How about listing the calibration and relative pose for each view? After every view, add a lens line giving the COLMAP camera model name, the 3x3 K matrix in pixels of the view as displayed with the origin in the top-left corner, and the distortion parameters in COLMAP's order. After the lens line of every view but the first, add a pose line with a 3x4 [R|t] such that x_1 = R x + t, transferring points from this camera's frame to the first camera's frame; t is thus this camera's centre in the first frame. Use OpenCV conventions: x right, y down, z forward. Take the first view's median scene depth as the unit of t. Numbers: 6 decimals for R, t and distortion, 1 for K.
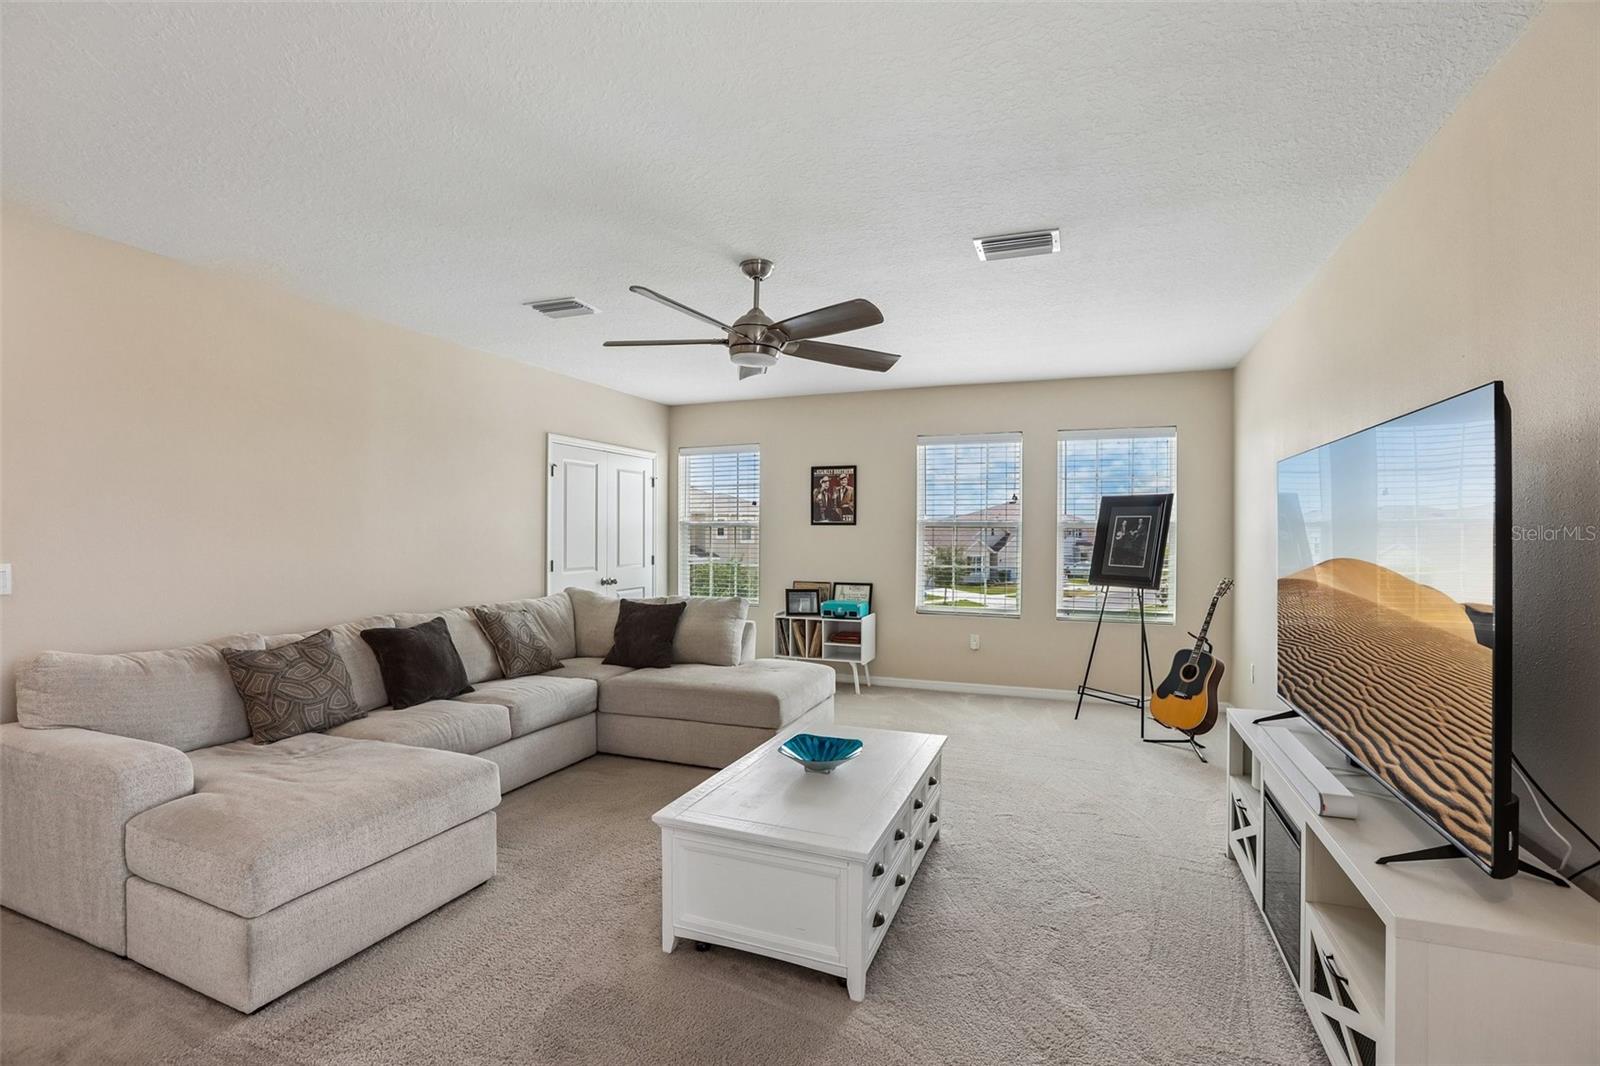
lens RADIAL K [[726.7, 0, 797.9], [0, 726.7, 532.2], [0, 0, 1]] dist [-0.055226, 0.020078]
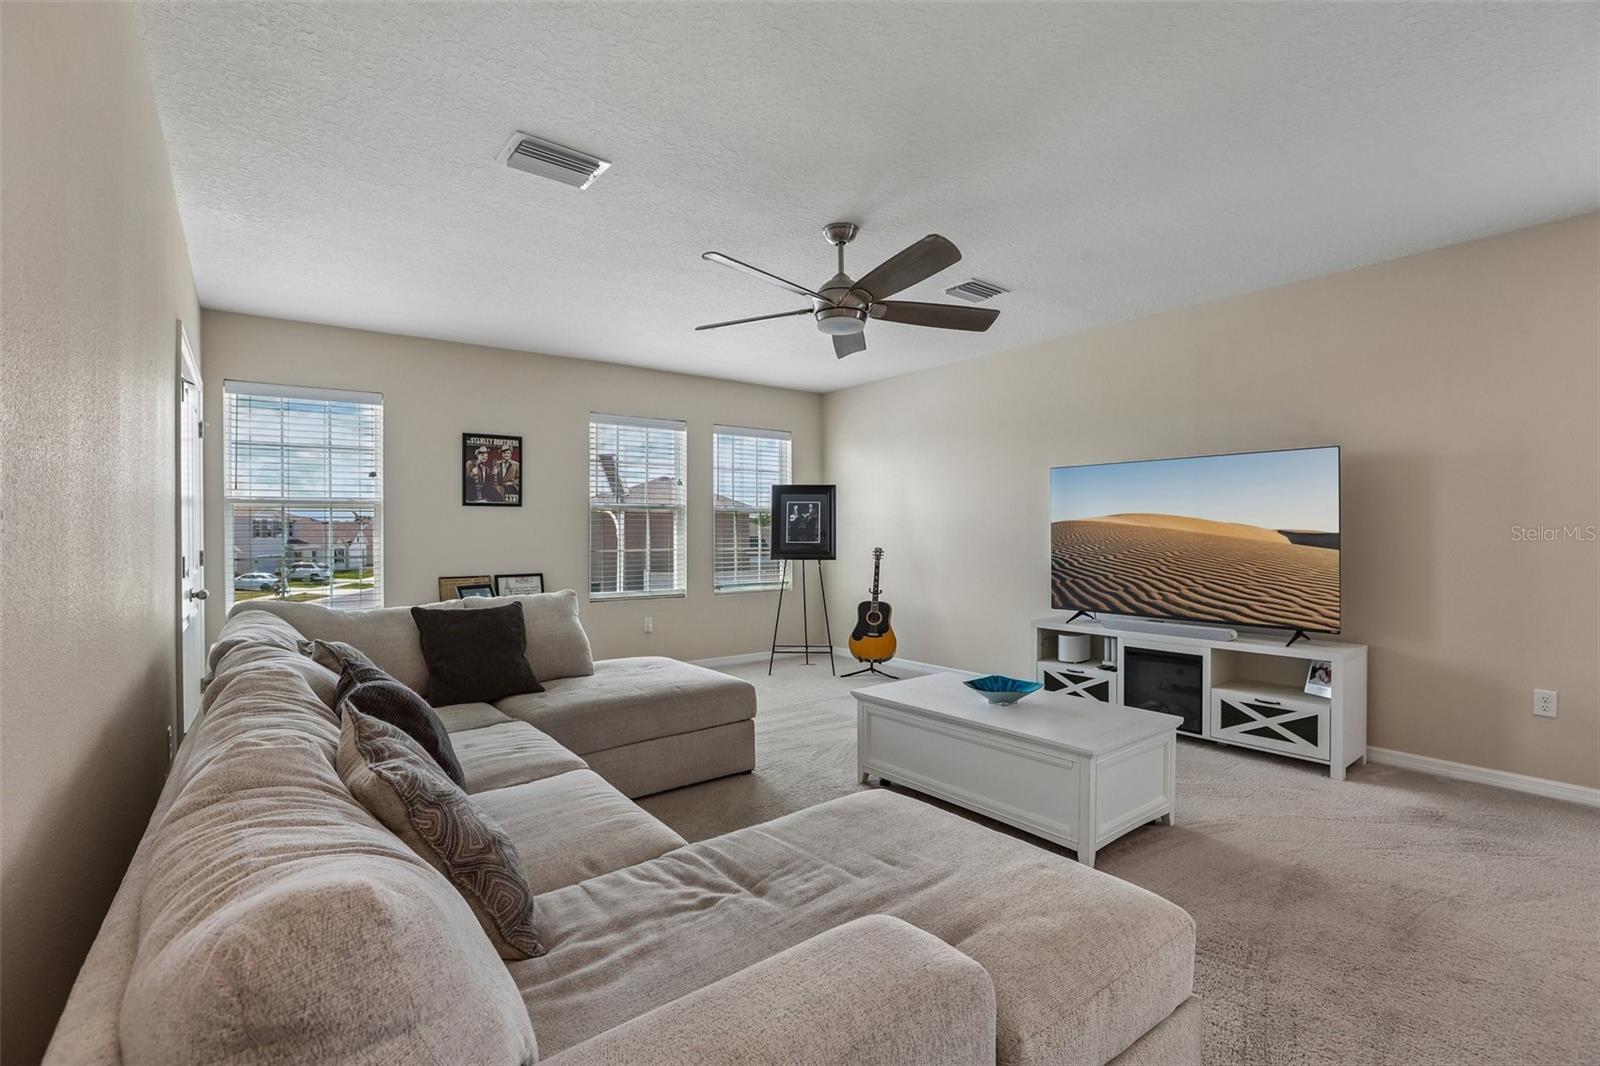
lens RADIAL K [[726.7, 0, 797.9], [0, 726.7, 532.2], [0, 0, 1]] dist [-0.055226, 0.020078]
pose [[0.518784, -0.010280, 0.854843, -0.477604], [0.004877, 0.999947, 0.009066, 0.014346], [-0.854891, -0.000534, 0.518807, 0.280034]]
